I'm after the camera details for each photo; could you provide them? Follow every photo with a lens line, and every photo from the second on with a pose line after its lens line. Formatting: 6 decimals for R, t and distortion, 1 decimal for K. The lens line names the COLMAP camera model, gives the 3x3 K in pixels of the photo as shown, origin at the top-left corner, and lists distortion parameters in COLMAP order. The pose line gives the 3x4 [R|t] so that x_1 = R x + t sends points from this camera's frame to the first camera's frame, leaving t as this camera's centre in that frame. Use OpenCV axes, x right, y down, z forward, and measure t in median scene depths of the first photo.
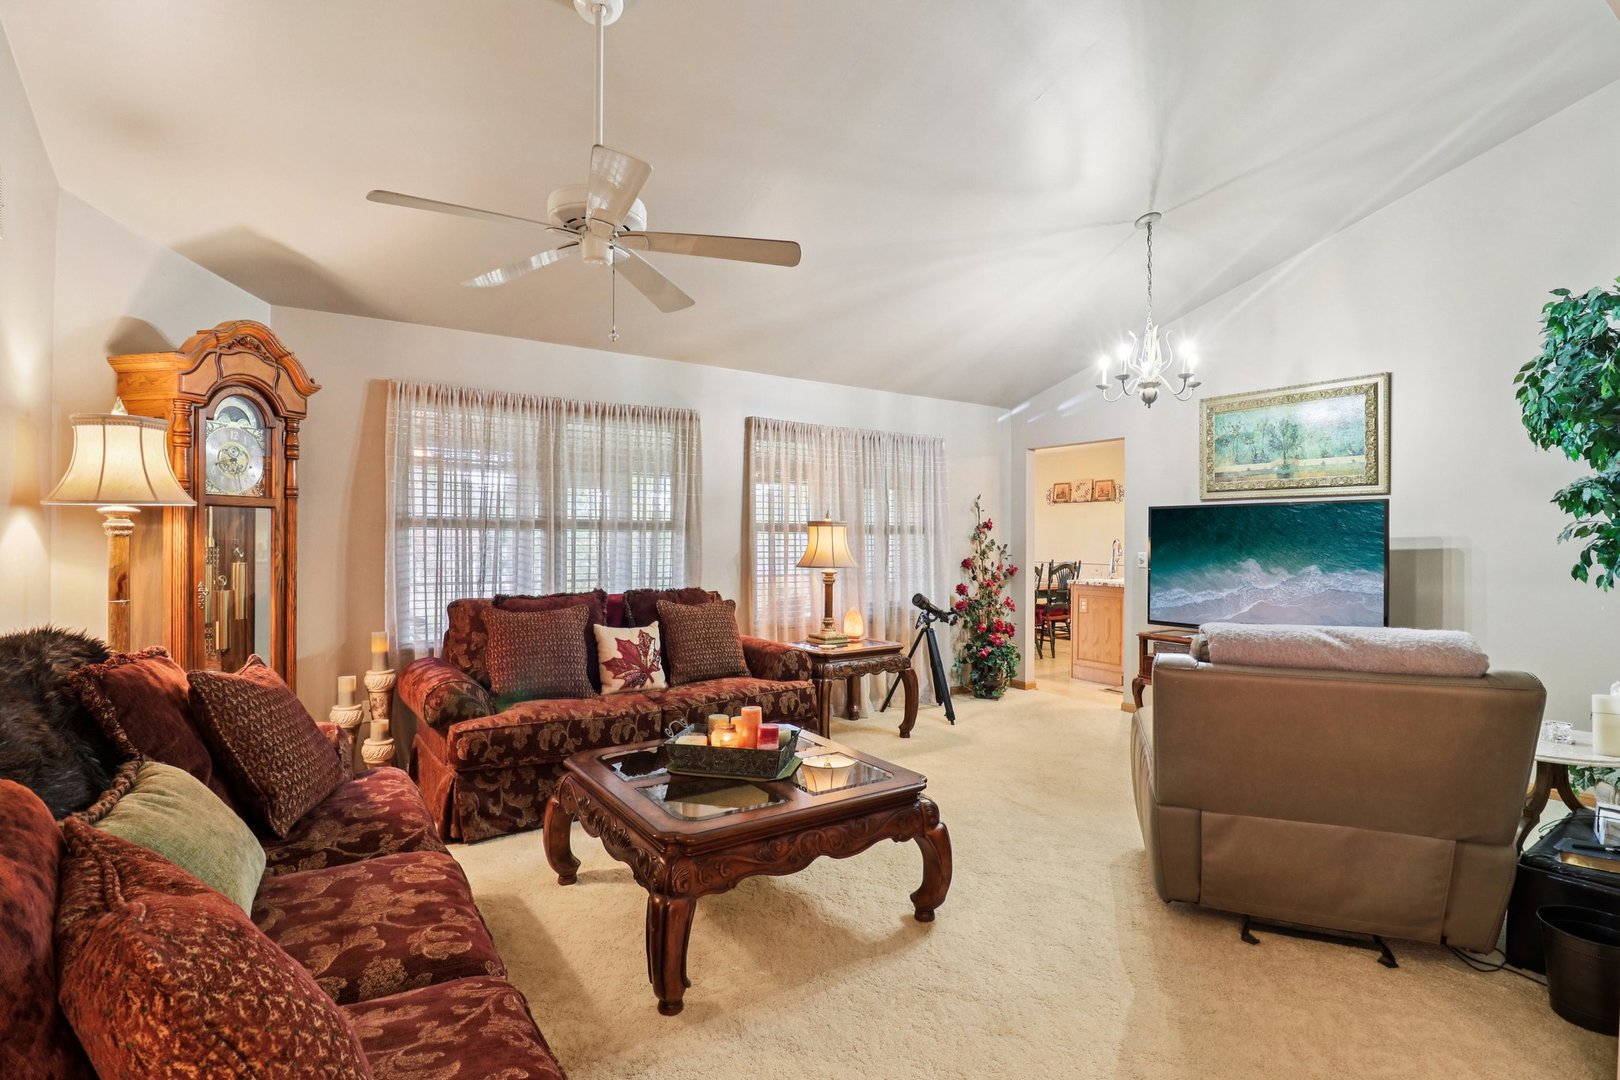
lens RADIAL K [[784.2, 0, 815.7], [0, 784.2, 539.9], [0, 0, 1]] dist [-0.010951, -0.008934]
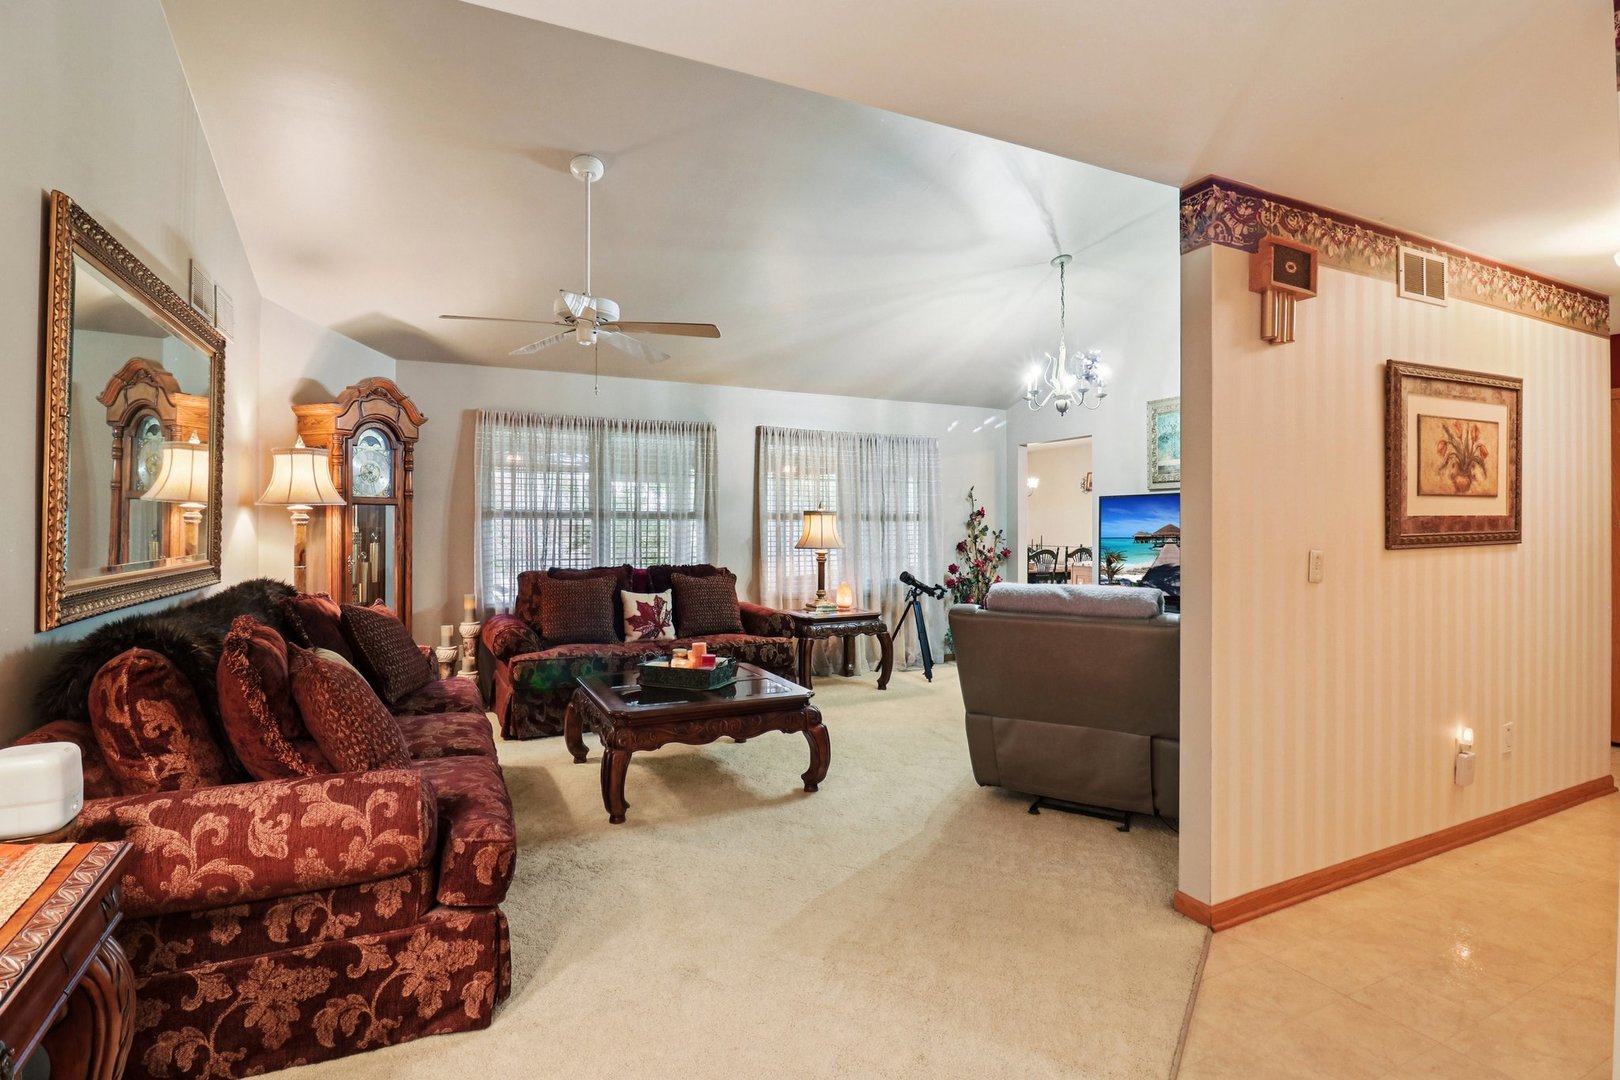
lens RADIAL K [[784.2, 0, 809.7], [0, 784.2, 525.4], [0, 0, 1]] dist [-0.010951, -0.008934]
pose [[0.989768, -0.004139, -0.142628, 0.275398], [0.003716, 0.999988, -0.003232, 0.004215], [0.142639, 0.002669, 0.989771, -0.332090]]
